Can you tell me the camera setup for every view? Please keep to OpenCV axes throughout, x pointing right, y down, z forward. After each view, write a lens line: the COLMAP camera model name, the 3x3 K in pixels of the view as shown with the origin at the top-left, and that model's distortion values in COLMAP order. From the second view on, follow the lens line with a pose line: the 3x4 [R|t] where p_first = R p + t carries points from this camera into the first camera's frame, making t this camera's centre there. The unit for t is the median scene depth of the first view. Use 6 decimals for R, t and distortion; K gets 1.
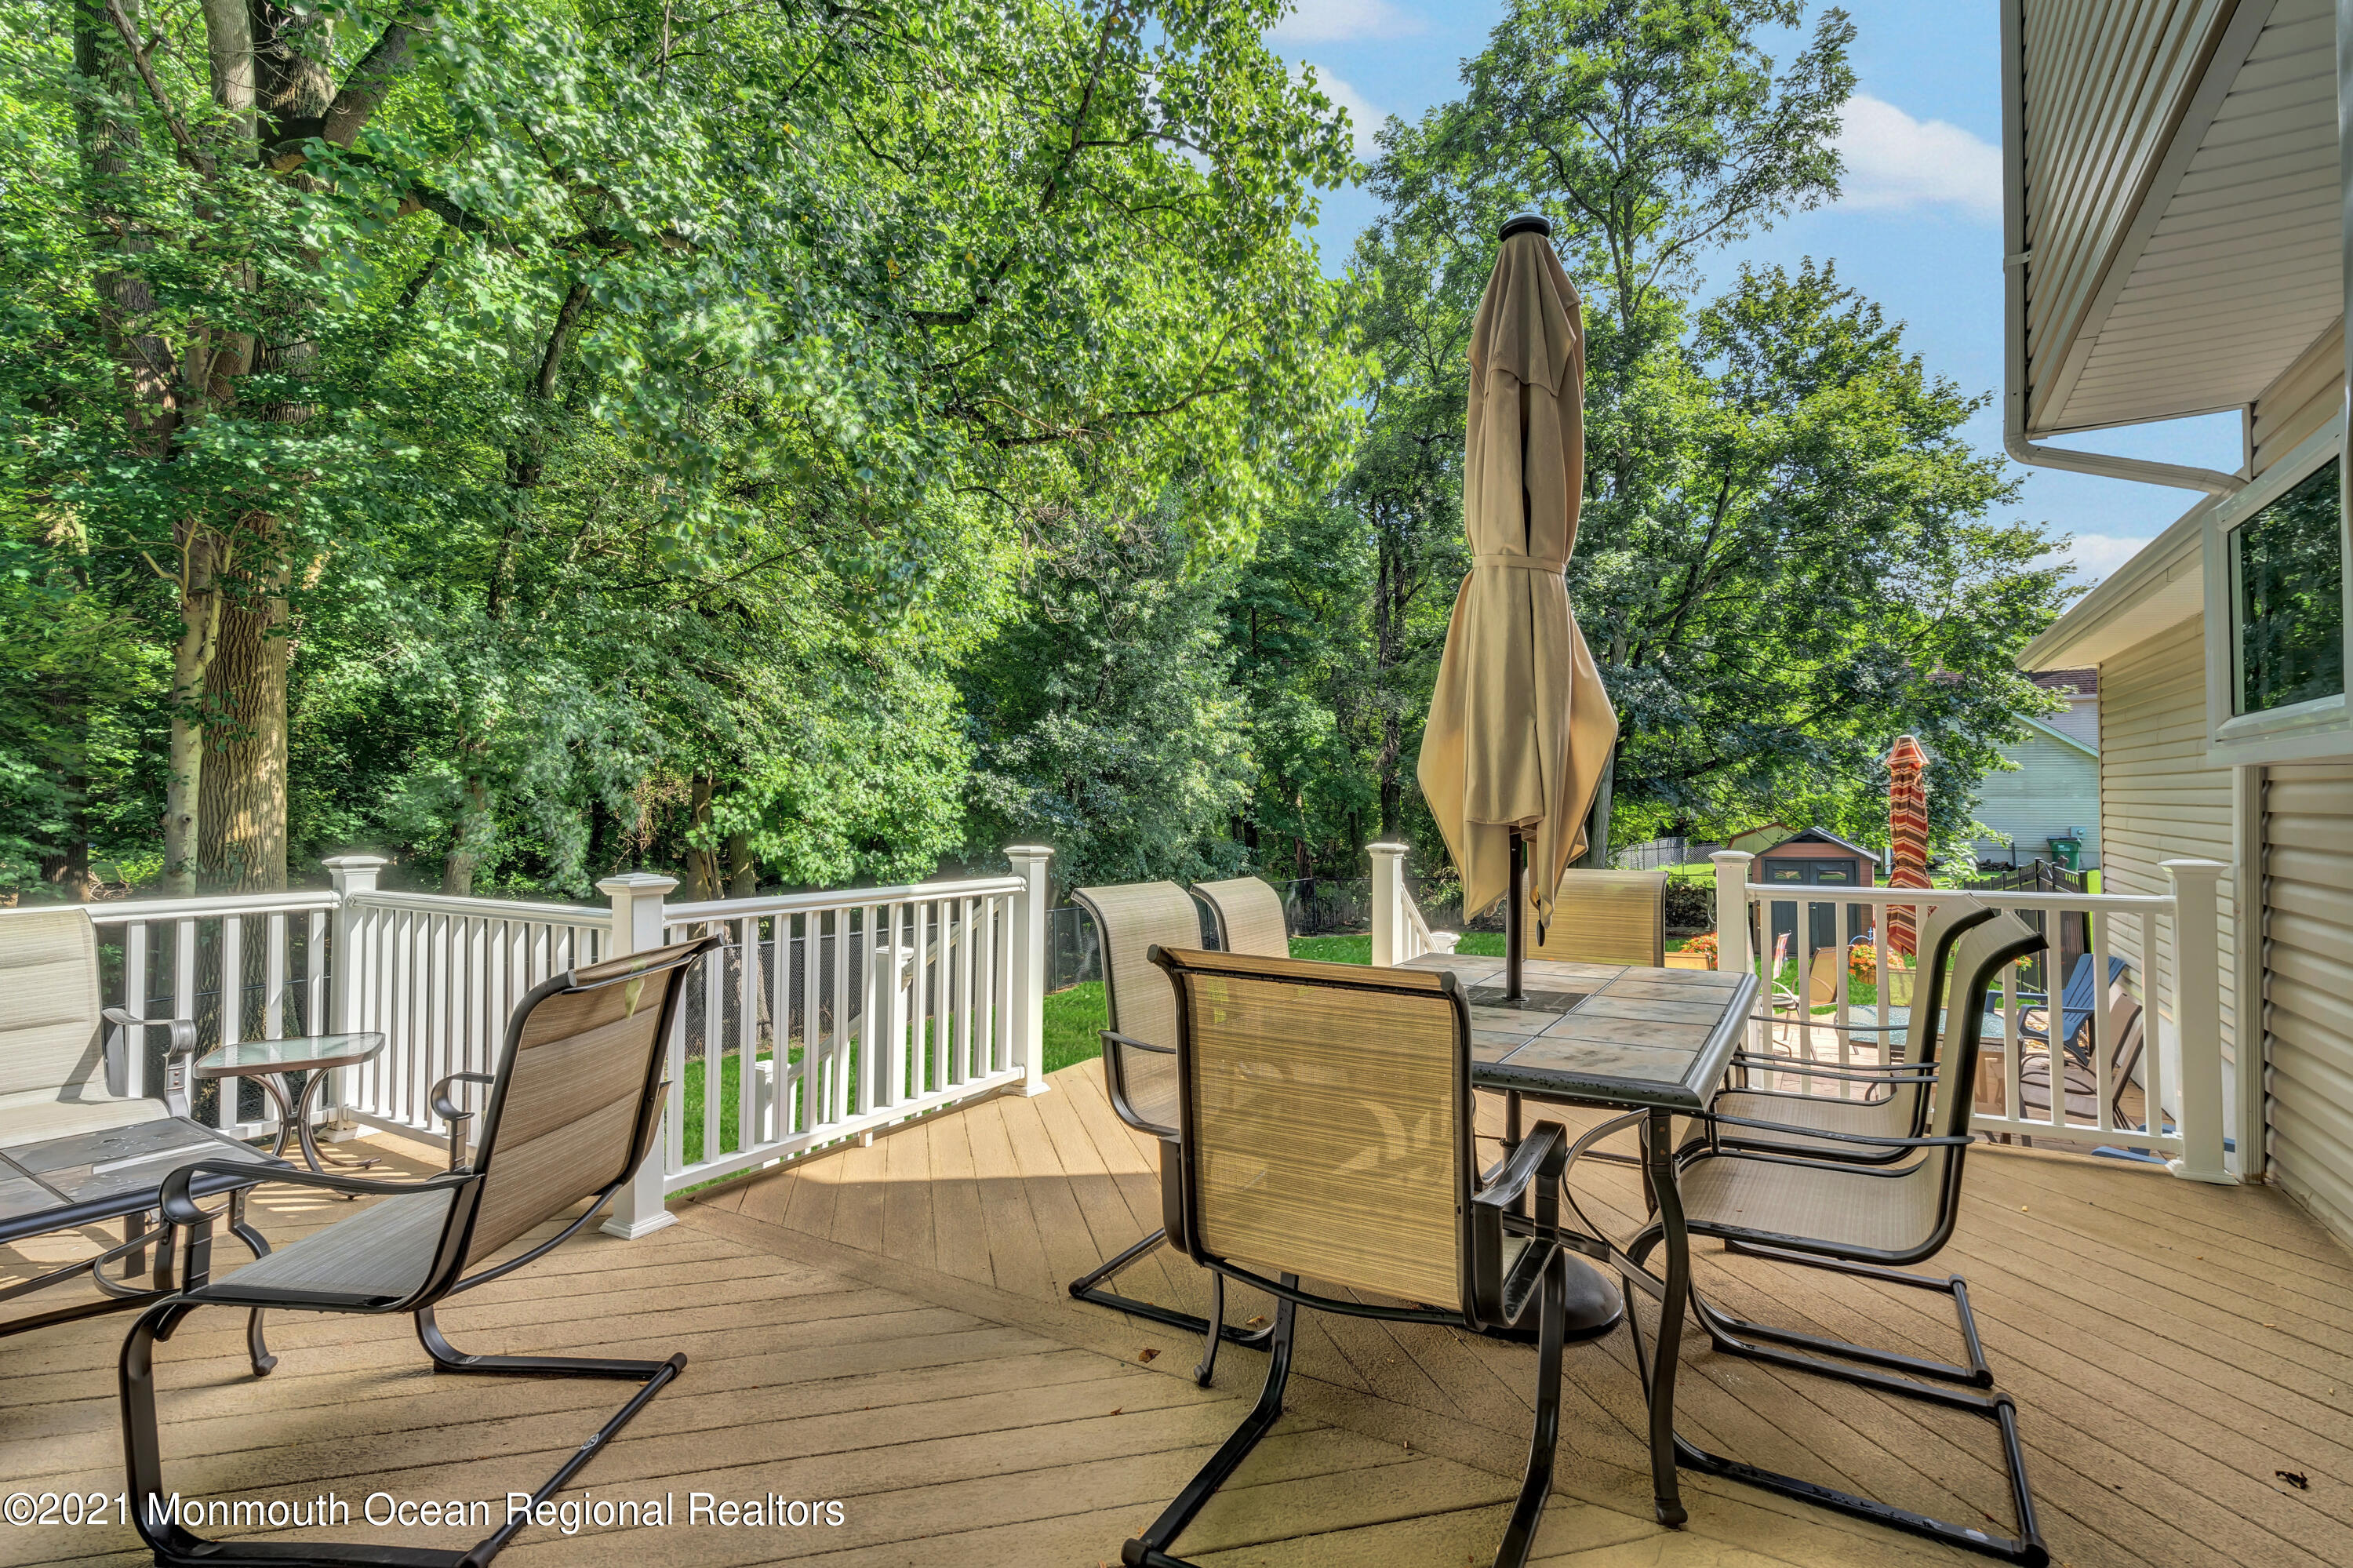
lens RADIAL K [[1109.8, 0, 1177.1], [0, 1109.8, 781.2], [0, 0, 1]] dist [0.001021, 0.000615]
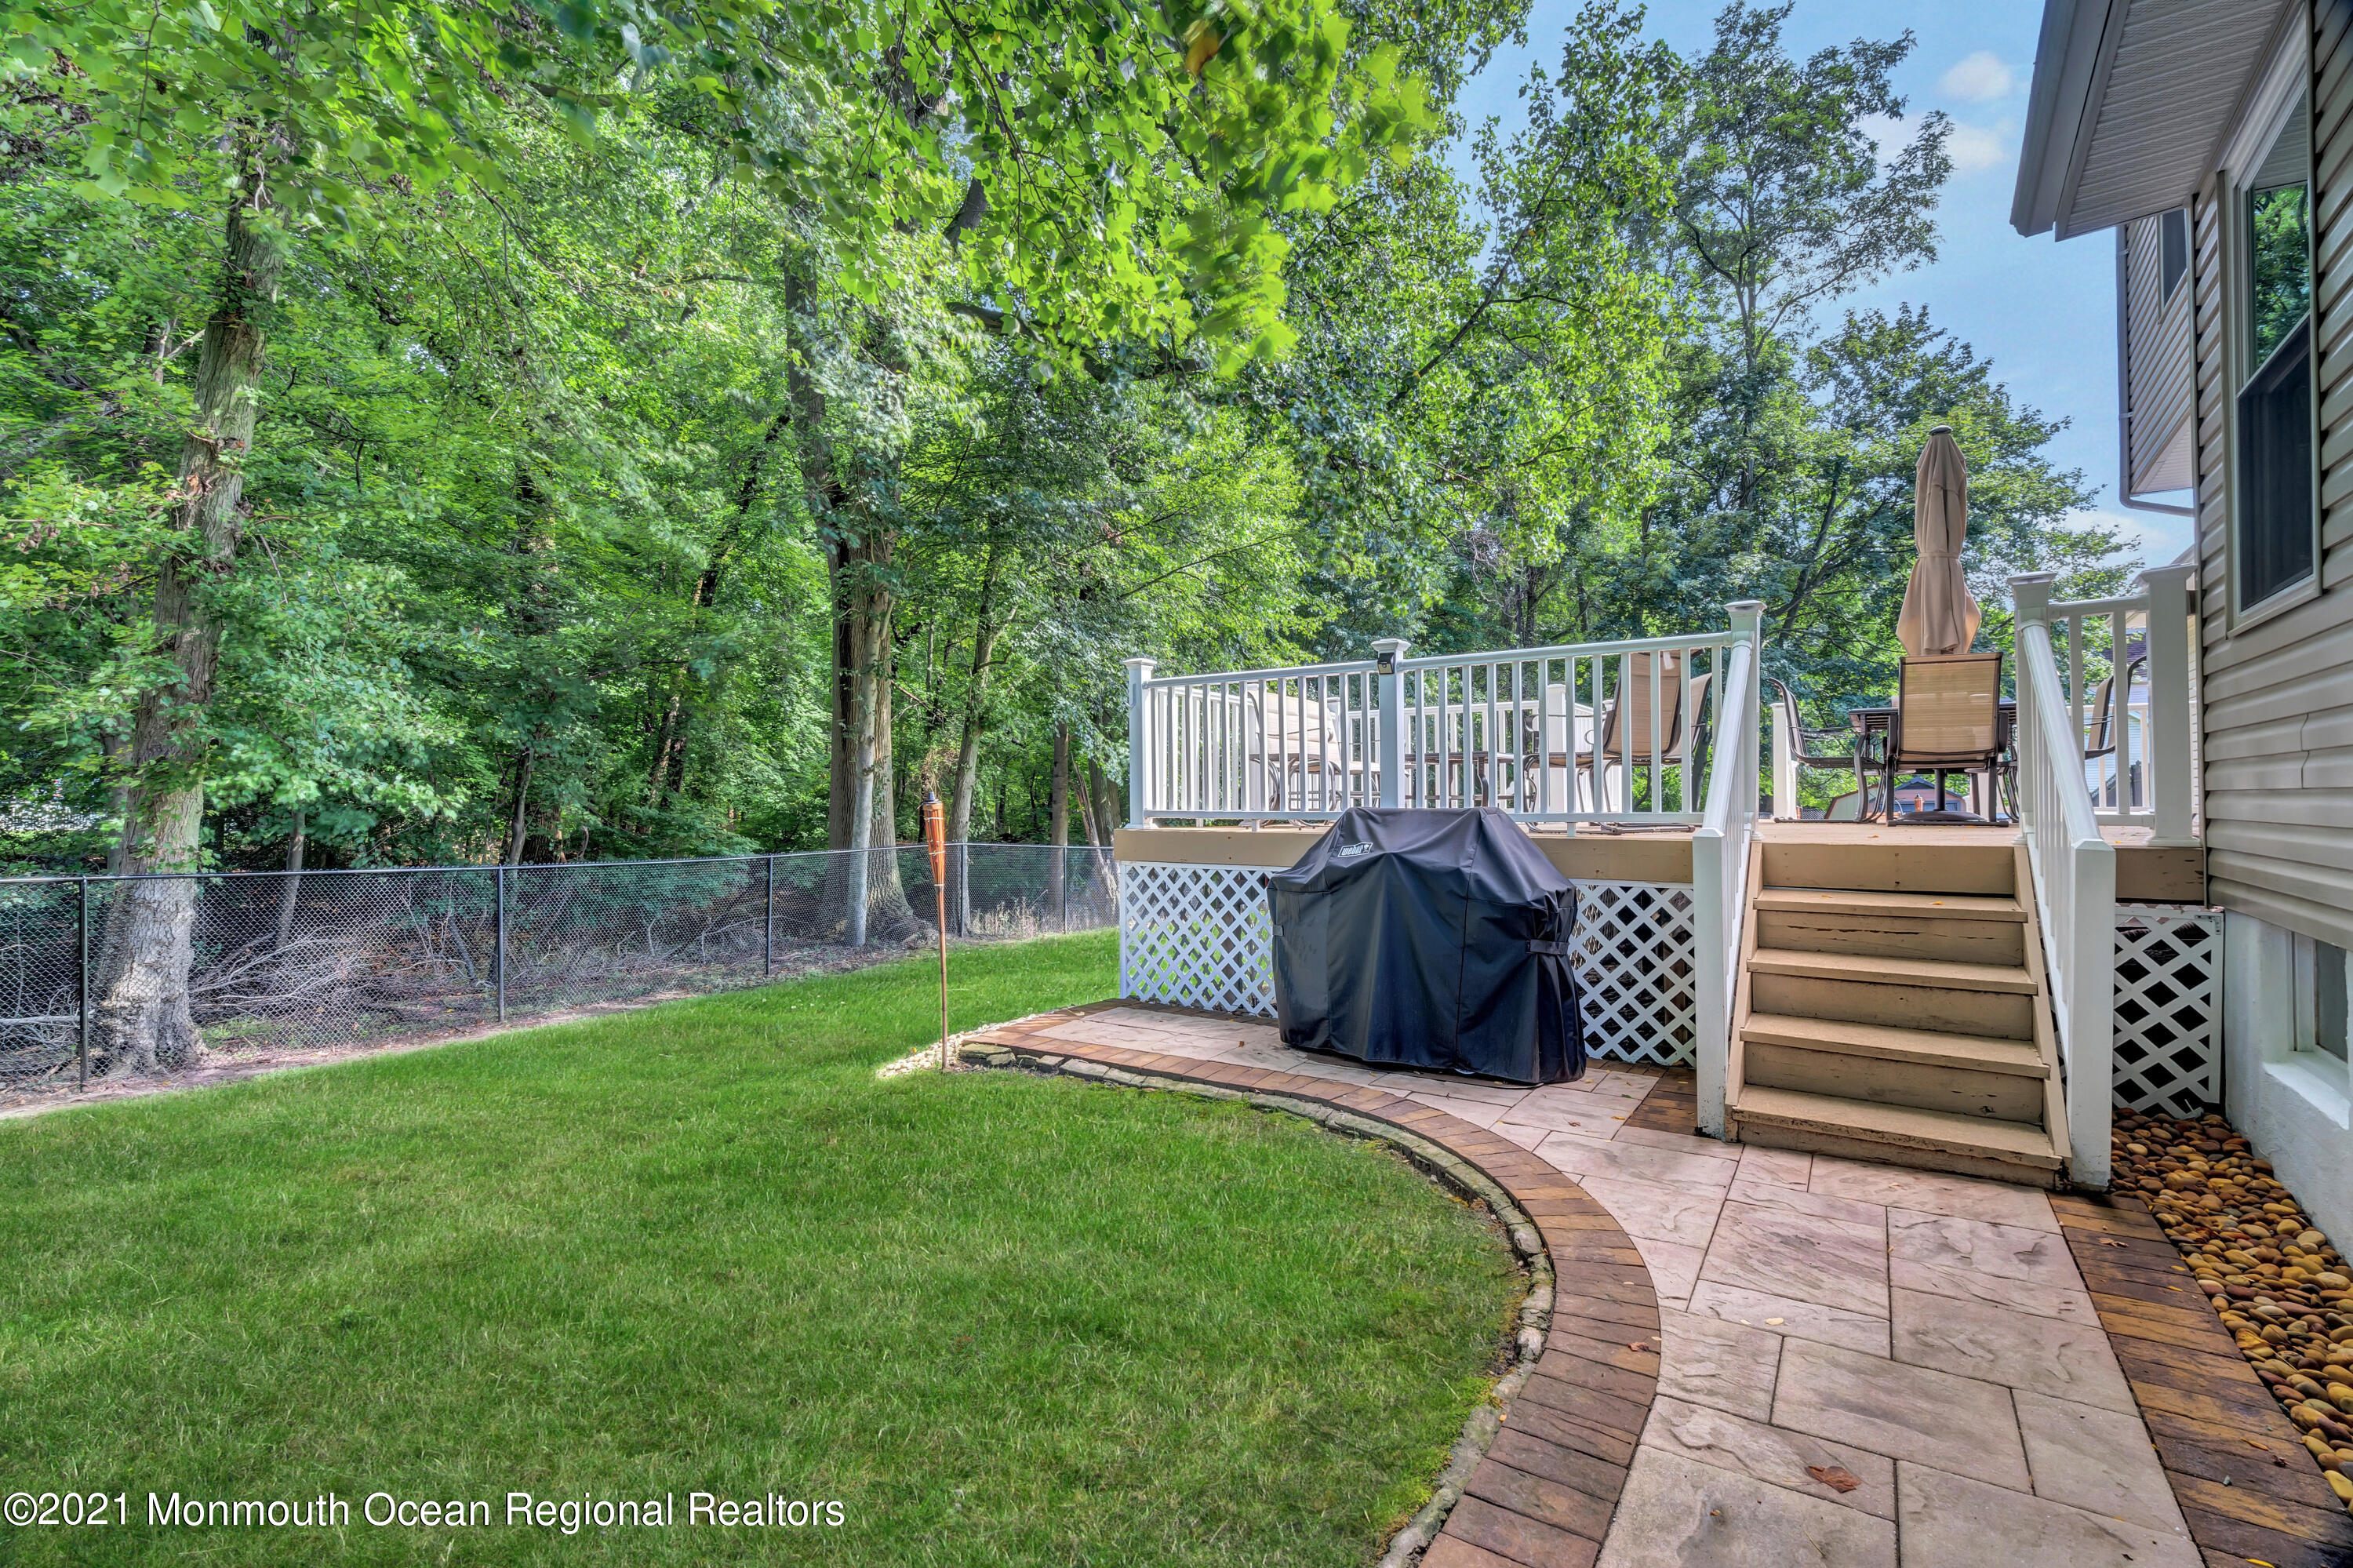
lens RADIAL K [[1059.1, 0, 1173.4], [0, 1059.1, 784.3], [0, 0, 1]] dist [-0.003706, 0.001446]
pose [[0.998199, -0.001551, -0.059964, -0.323399], [0.001806, 0.999990, 0.004205, 0.077668], [0.059957, -0.004306, 0.998192, -0.388901]]
